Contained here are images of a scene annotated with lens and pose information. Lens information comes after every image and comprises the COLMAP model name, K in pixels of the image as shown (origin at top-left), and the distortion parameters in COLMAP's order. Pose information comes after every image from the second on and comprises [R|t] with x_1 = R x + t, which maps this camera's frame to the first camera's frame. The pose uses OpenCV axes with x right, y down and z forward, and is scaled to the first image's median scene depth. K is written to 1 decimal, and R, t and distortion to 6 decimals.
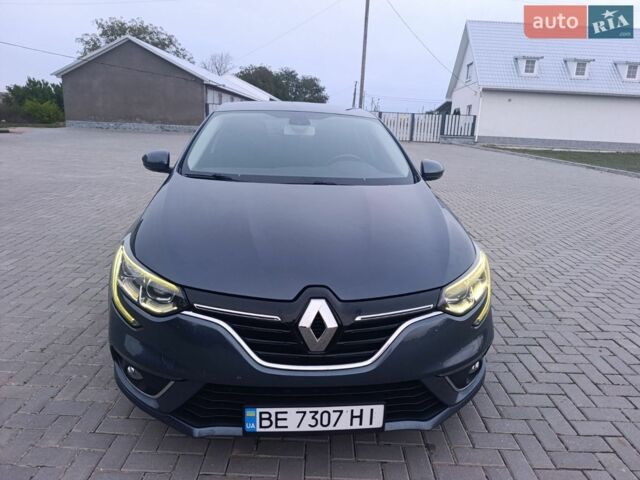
lens RADIAL K [[423.8, 0, 323.7], [0, 423.8, 239.2], [0, 0, 1]] dist [-0.006055, -0.006108]
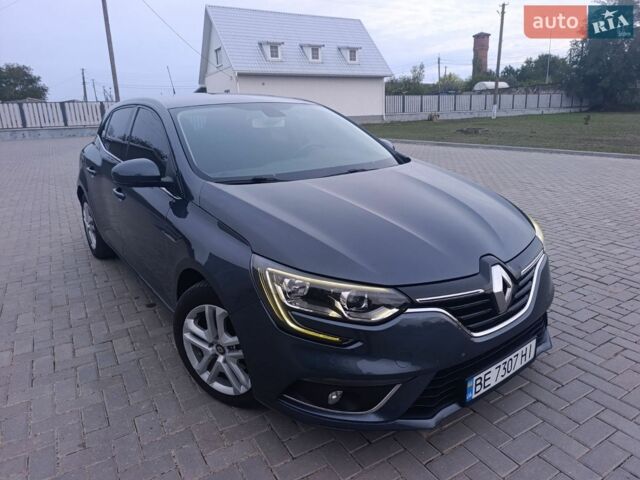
lens RADIAL K [[423.8, 0, 325.8], [0, 423.8, 240.0], [0, 0, 1]] dist [-0.006055, -0.006108]
pose [[0.853813, -0.209405, 0.476606, -0.893268], [0.194336, 0.977555, 0.081364, -0.101628], [-0.482947, 0.023152, 0.875344, 0.221105]]
